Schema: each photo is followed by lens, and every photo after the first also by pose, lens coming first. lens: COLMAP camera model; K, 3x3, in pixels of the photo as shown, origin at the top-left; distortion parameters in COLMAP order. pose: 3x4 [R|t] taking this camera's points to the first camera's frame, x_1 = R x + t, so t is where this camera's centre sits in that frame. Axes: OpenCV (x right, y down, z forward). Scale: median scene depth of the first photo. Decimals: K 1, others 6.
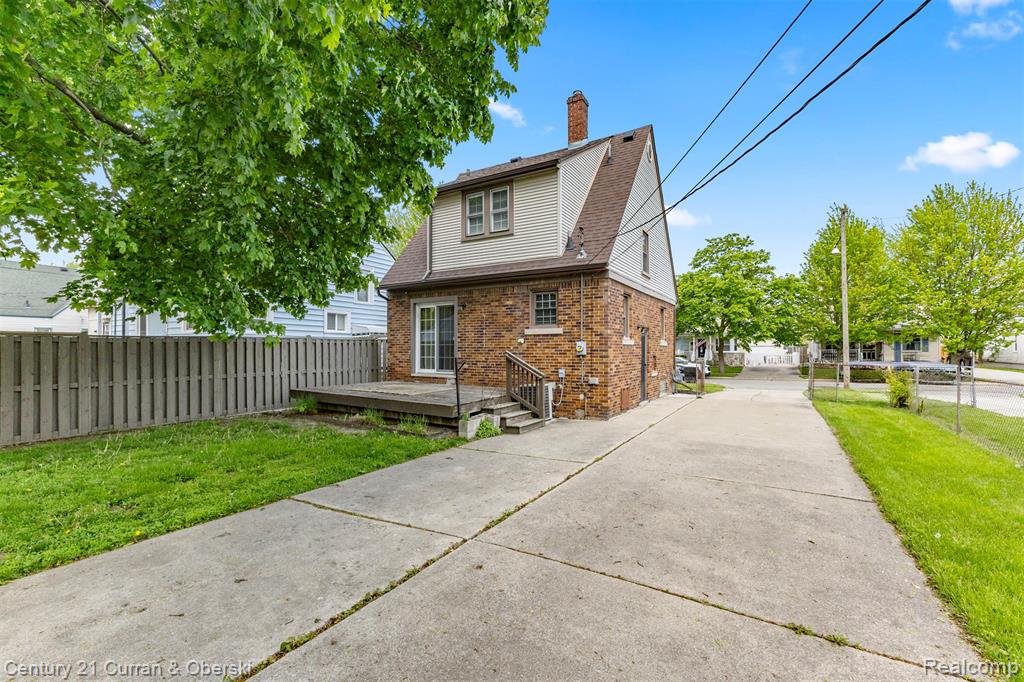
lens RADIAL K [[431.8, 0, 503.7], [0, 431.8, 349.1], [0, 0, 1]] dist [0.004003, 0.000851]
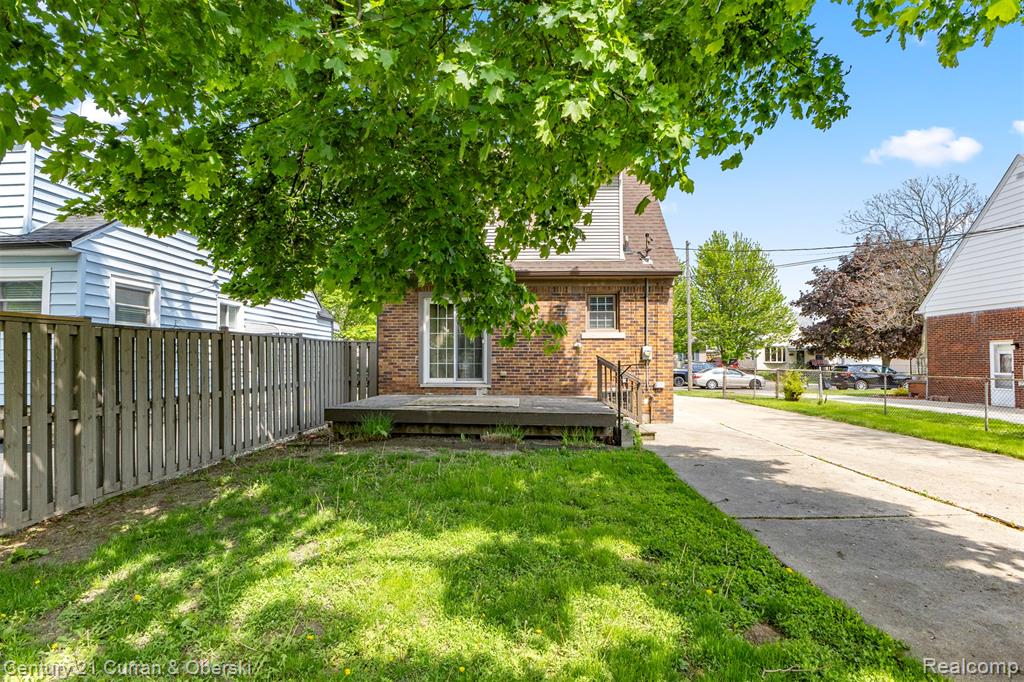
lens RADIAL K [[479.1, 0, 513.6], [0, 479.1, 343.7], [0, 0, 1]] dist [0.003479, 0.000277]
pose [[0.877167, 0.011892, 0.480038, -0.599186], [0.002652, 0.999558, -0.029609, 0.008781], [-0.480178, 0.027245, 0.876748, 0.157135]]
